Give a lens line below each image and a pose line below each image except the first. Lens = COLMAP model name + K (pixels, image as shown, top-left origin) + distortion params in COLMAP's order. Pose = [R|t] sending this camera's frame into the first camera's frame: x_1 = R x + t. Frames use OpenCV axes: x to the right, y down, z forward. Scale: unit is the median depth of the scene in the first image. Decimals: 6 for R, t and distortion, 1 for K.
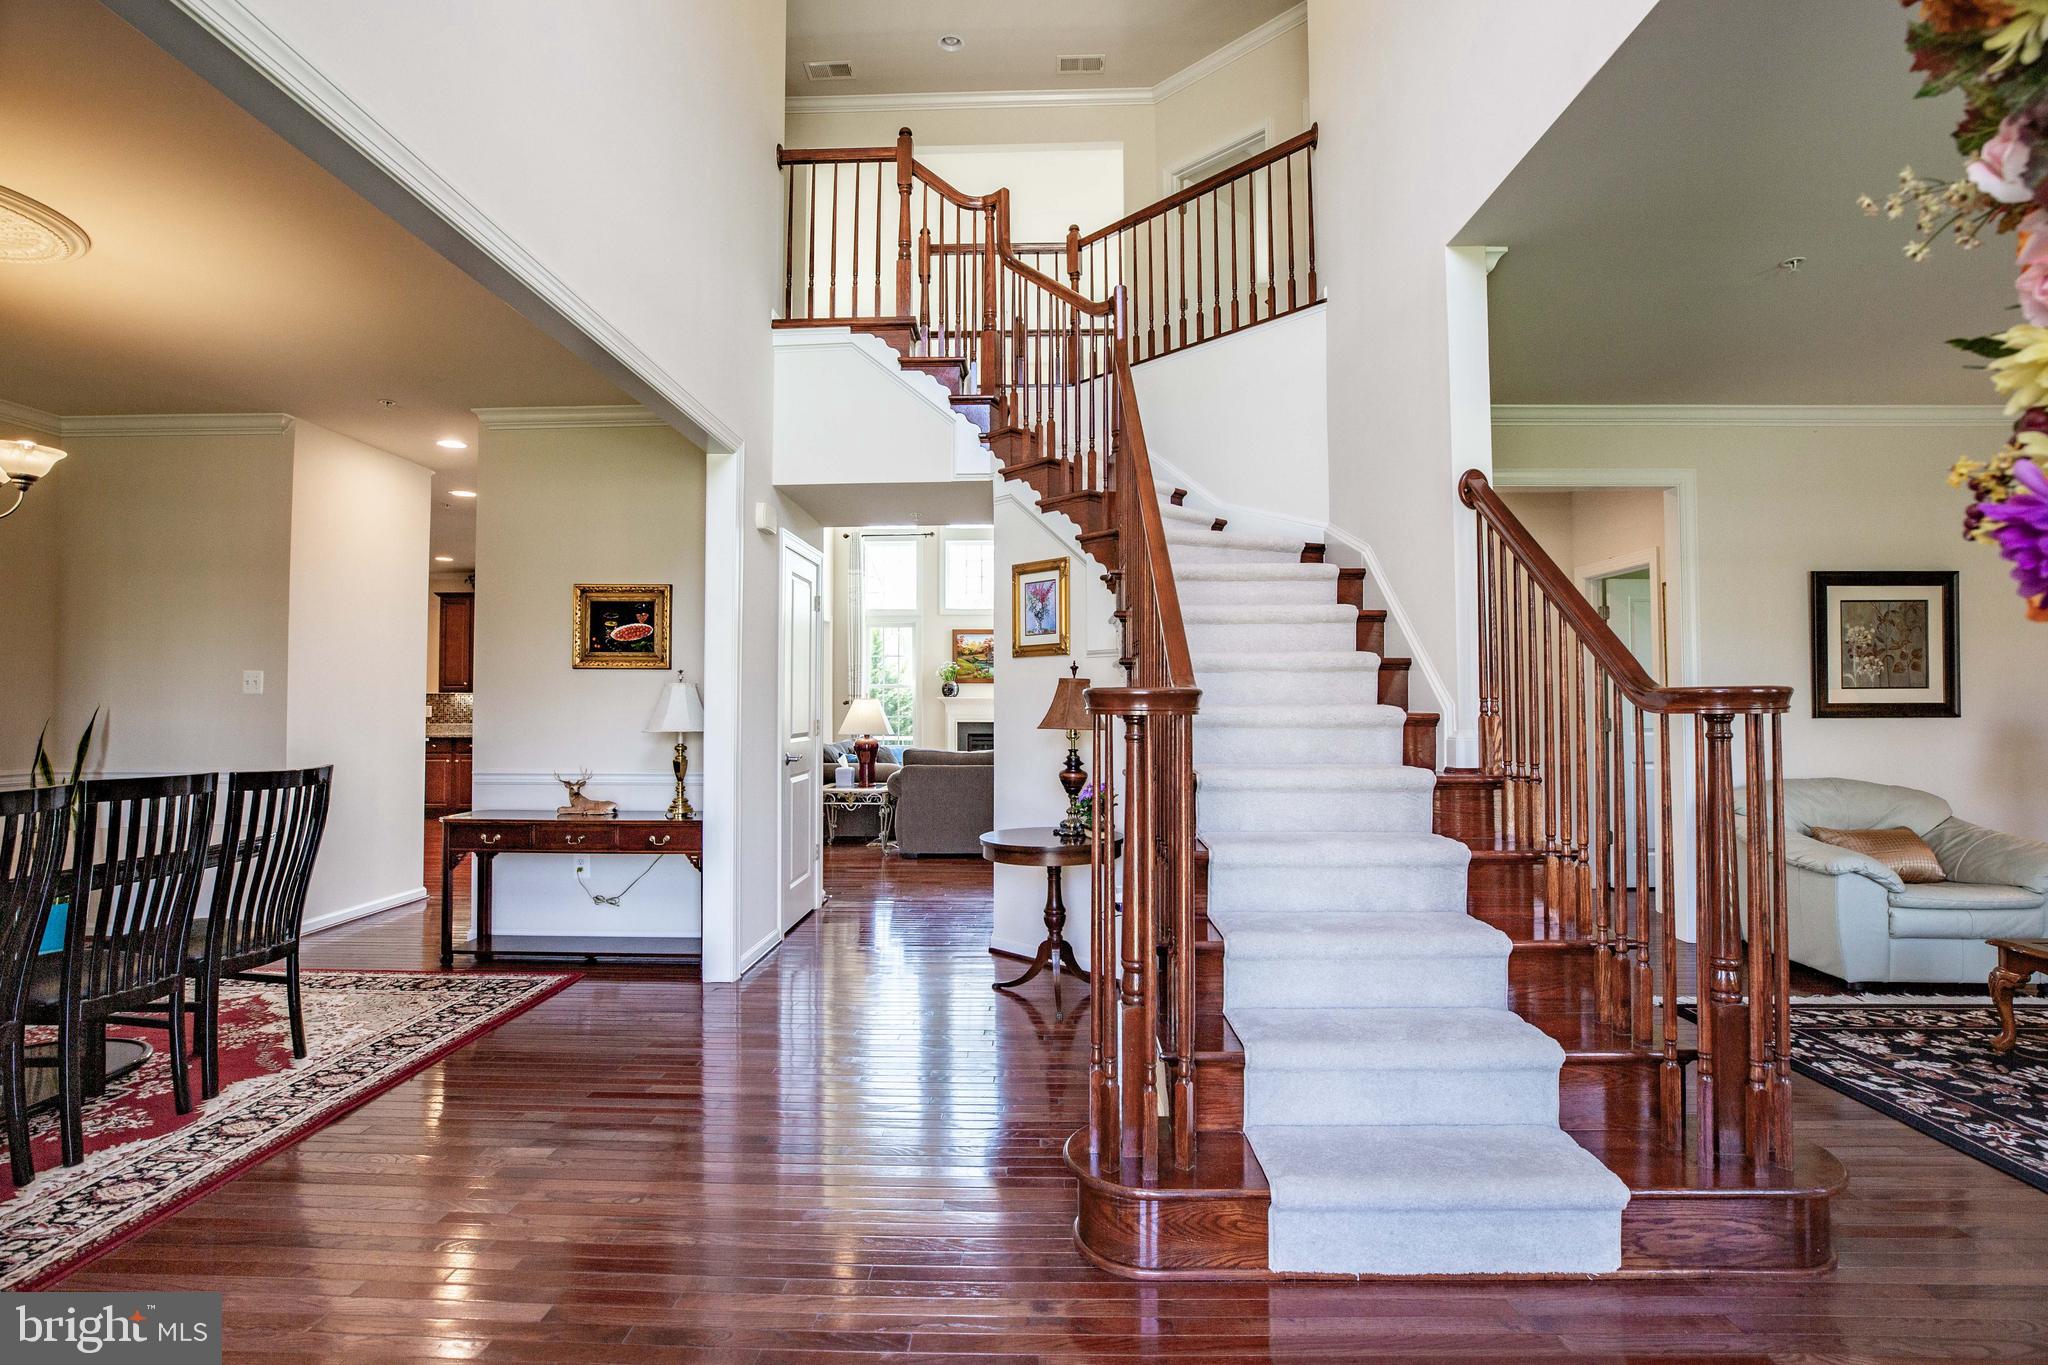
lens RADIAL K [[965.0, 0, 1027.0], [0, 965.0, 687.8], [0, 0, 1]] dist [-0.041587, 0.012236]
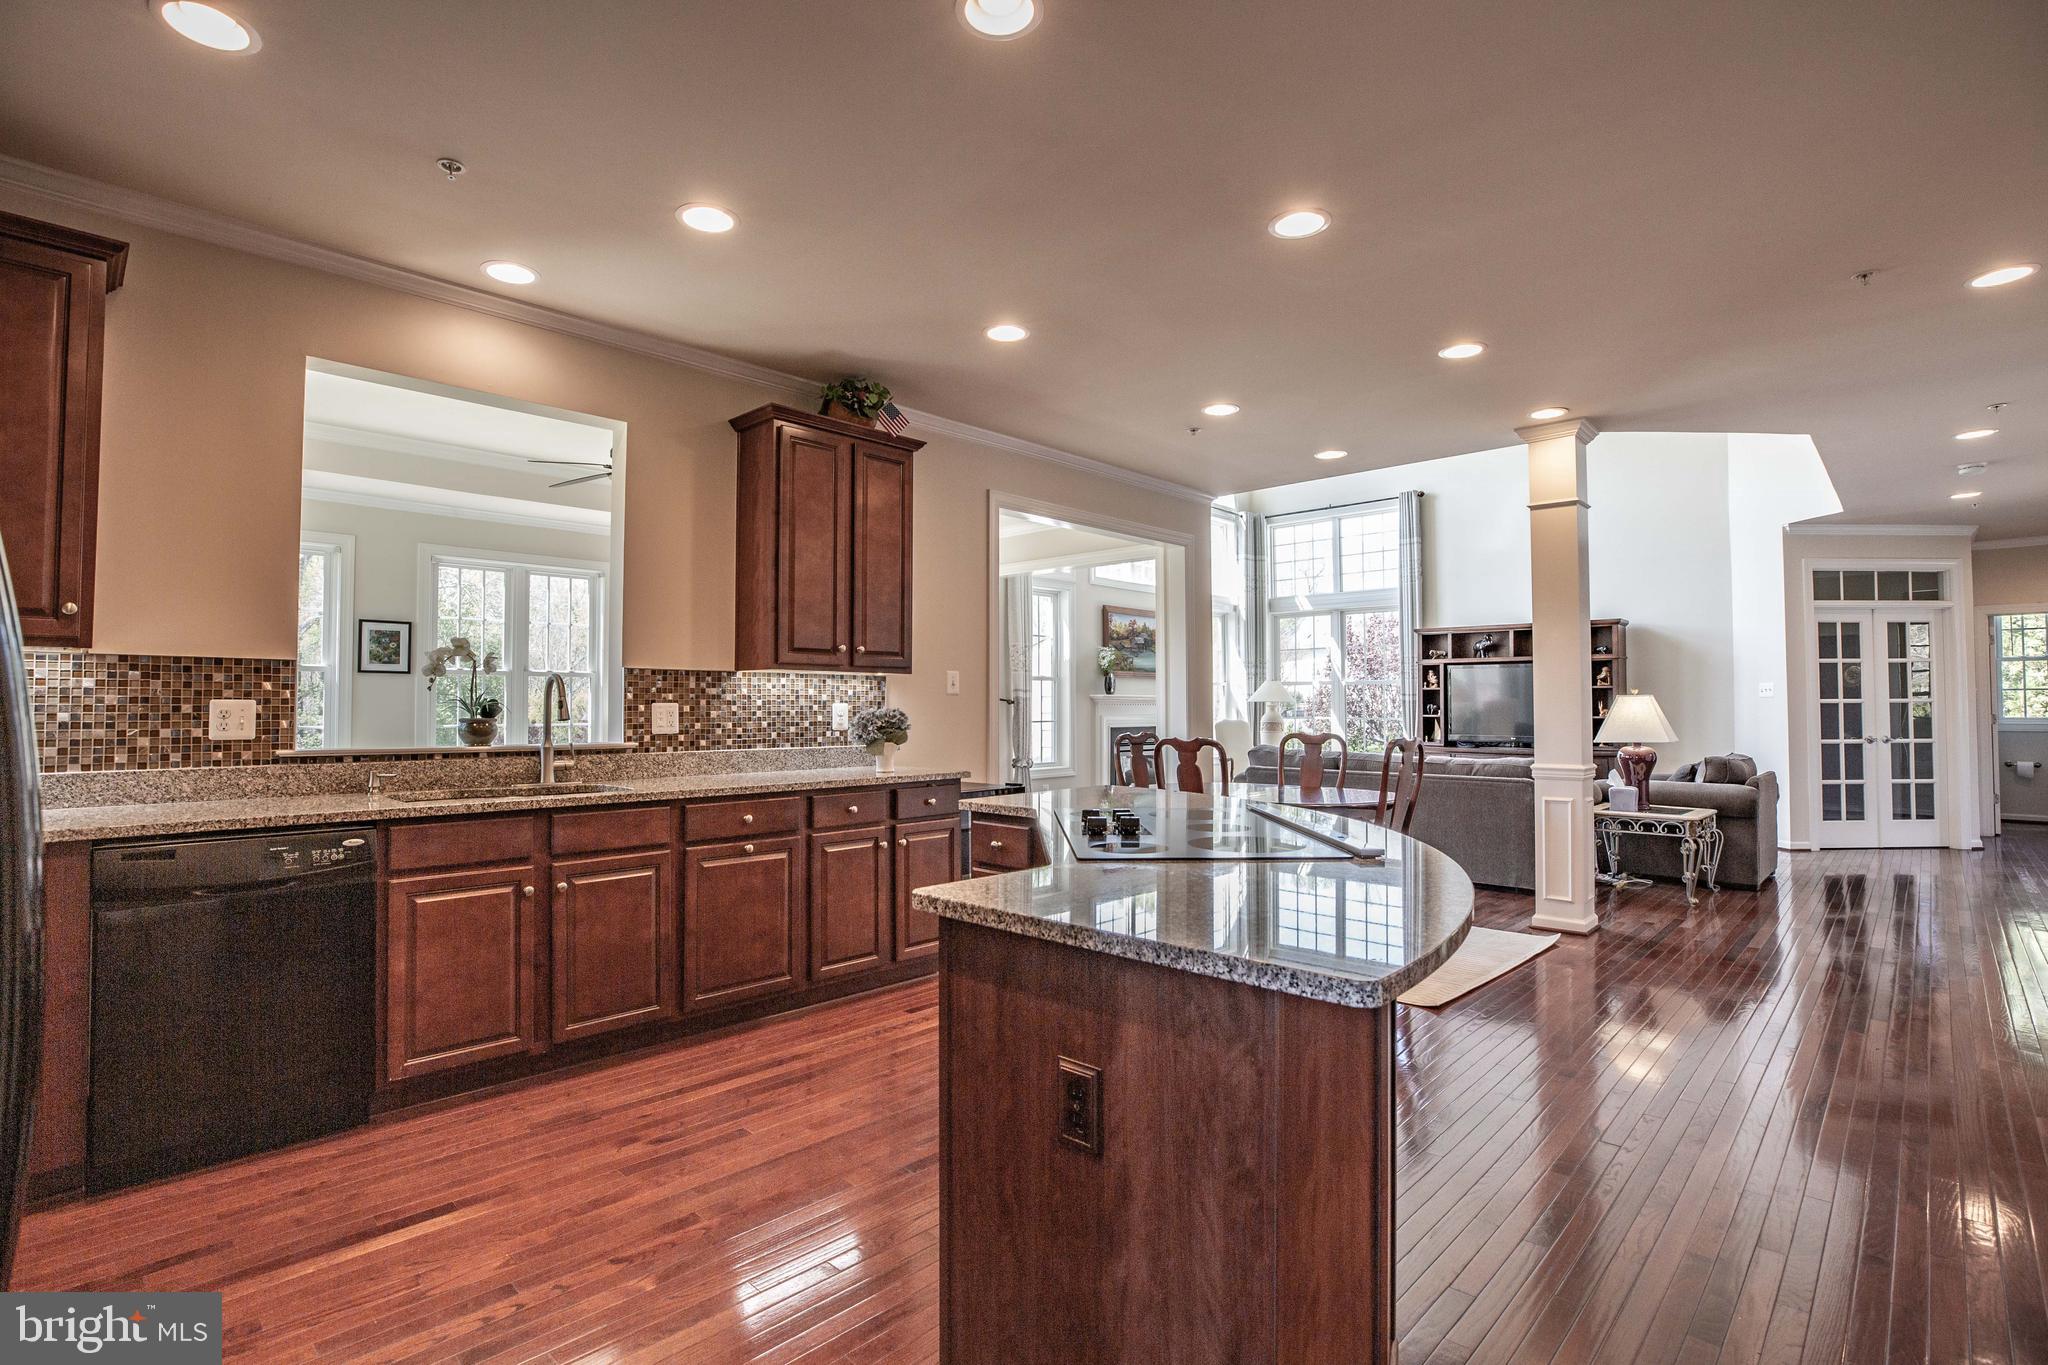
lens RADIAL K [[965.0, 0, 1023.5], [0, 965.0, 678.8], [0, 0, 1]] dist [-0.041587, 0.012236]
pose [[0.673106, 0.017851, 0.739330, -1.954883], [-0.013851, 0.999838, -0.011530, 0.021046], [-0.739416, -0.002480, 0.673244, 1.524174]]
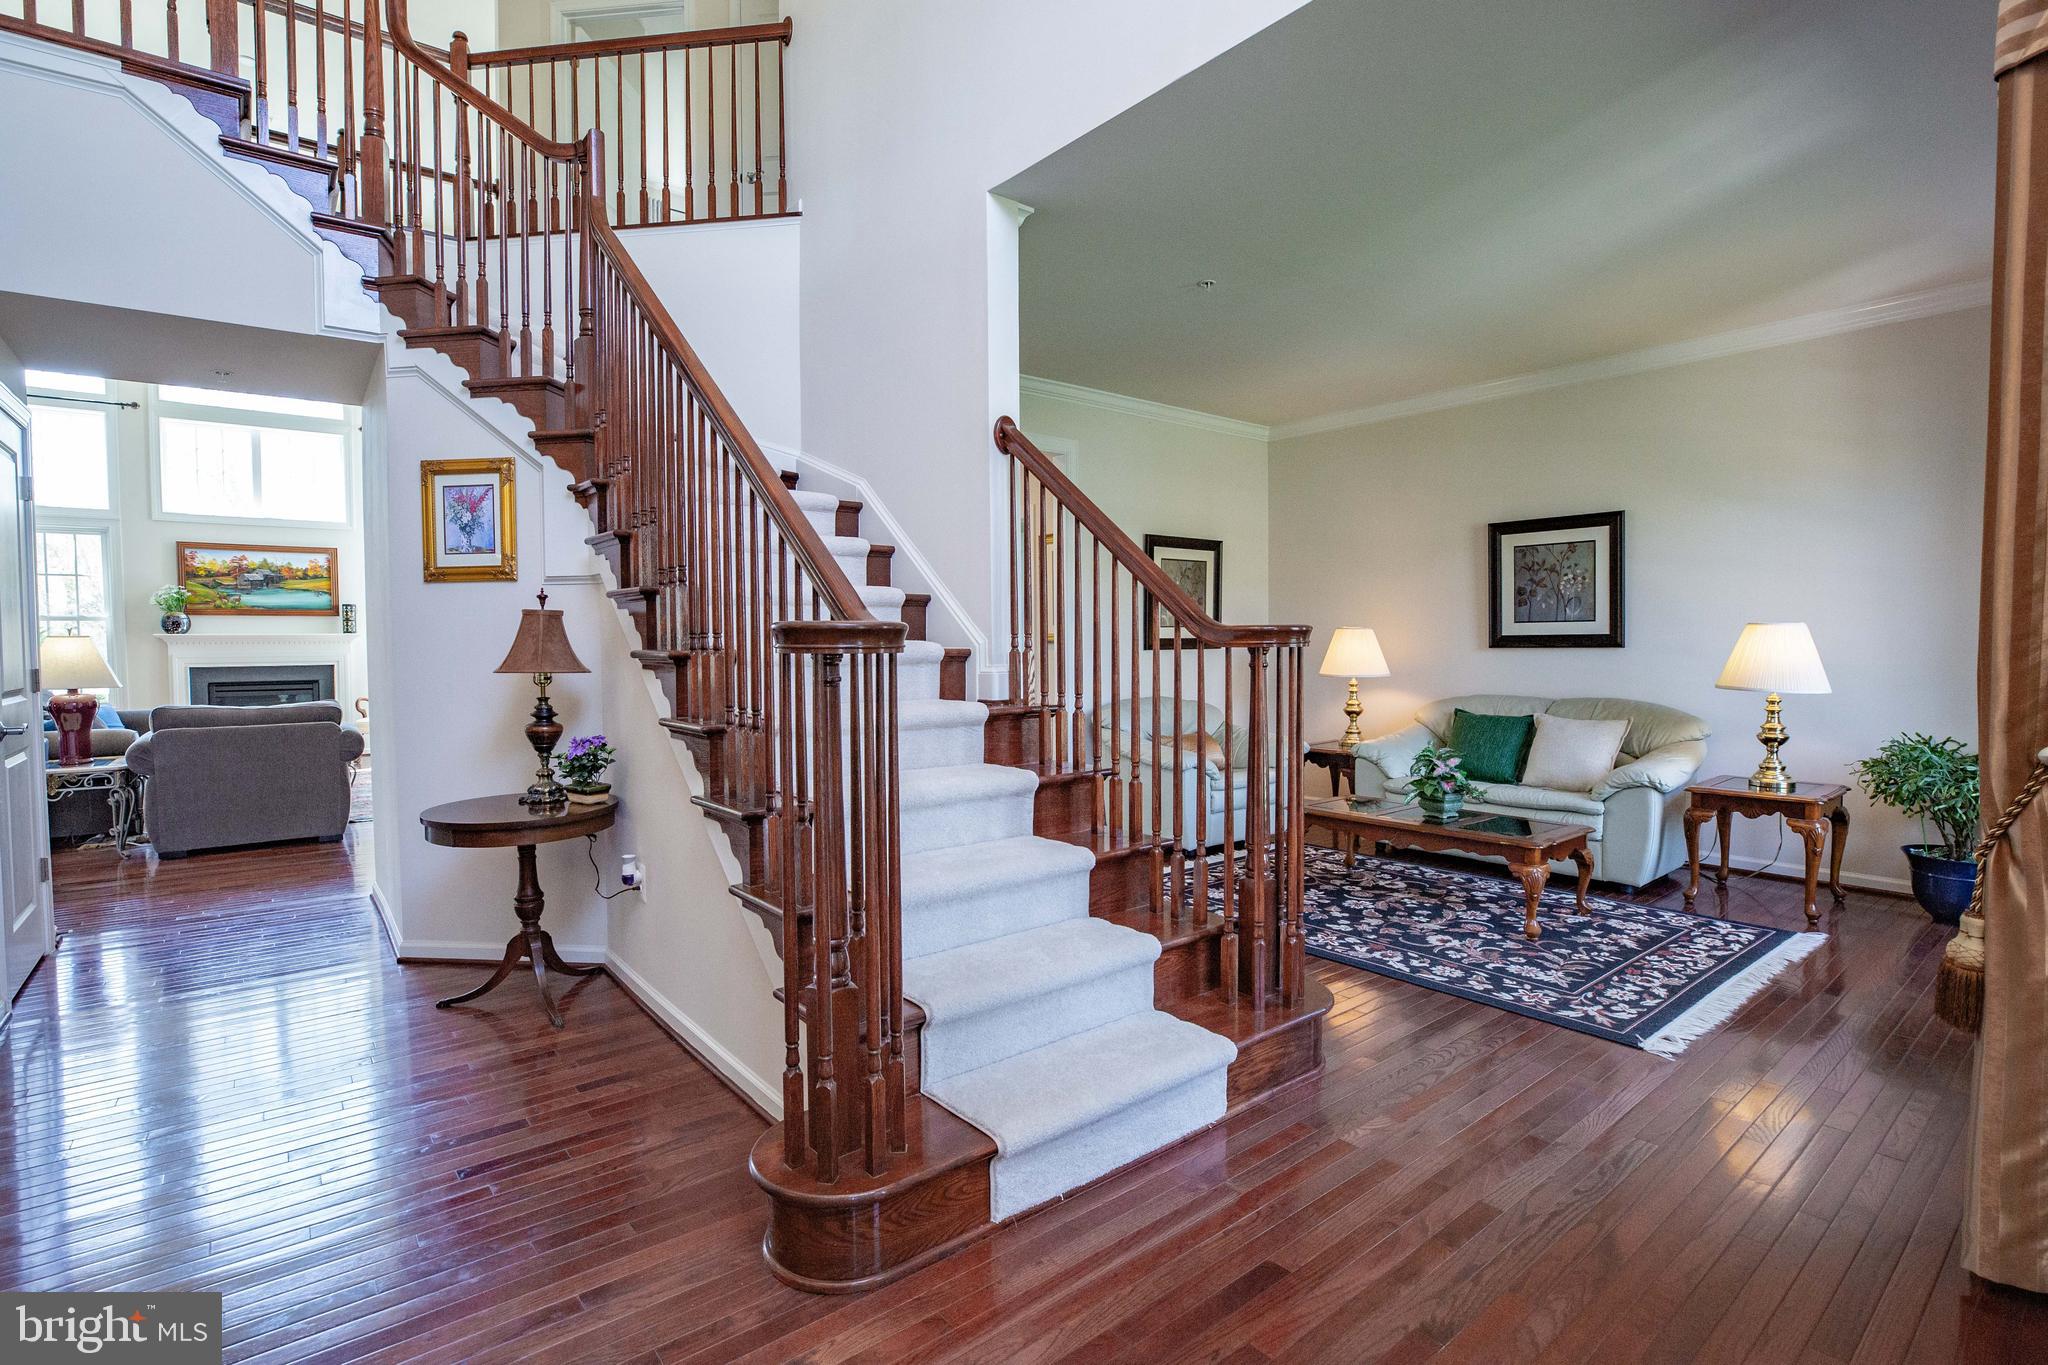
lens RADIAL K [[965.0, 0, 1005.7], [0, 965.0, 684.5], [0, 0, 1]] dist [-0.041587, 0.012236]
pose [[0.767114, -0.033211, 0.640650, -0.157659], [-0.007151, 0.998154, 0.060307, 0.001190], [-0.641471, -0.050843, 0.765461, 0.125152]]
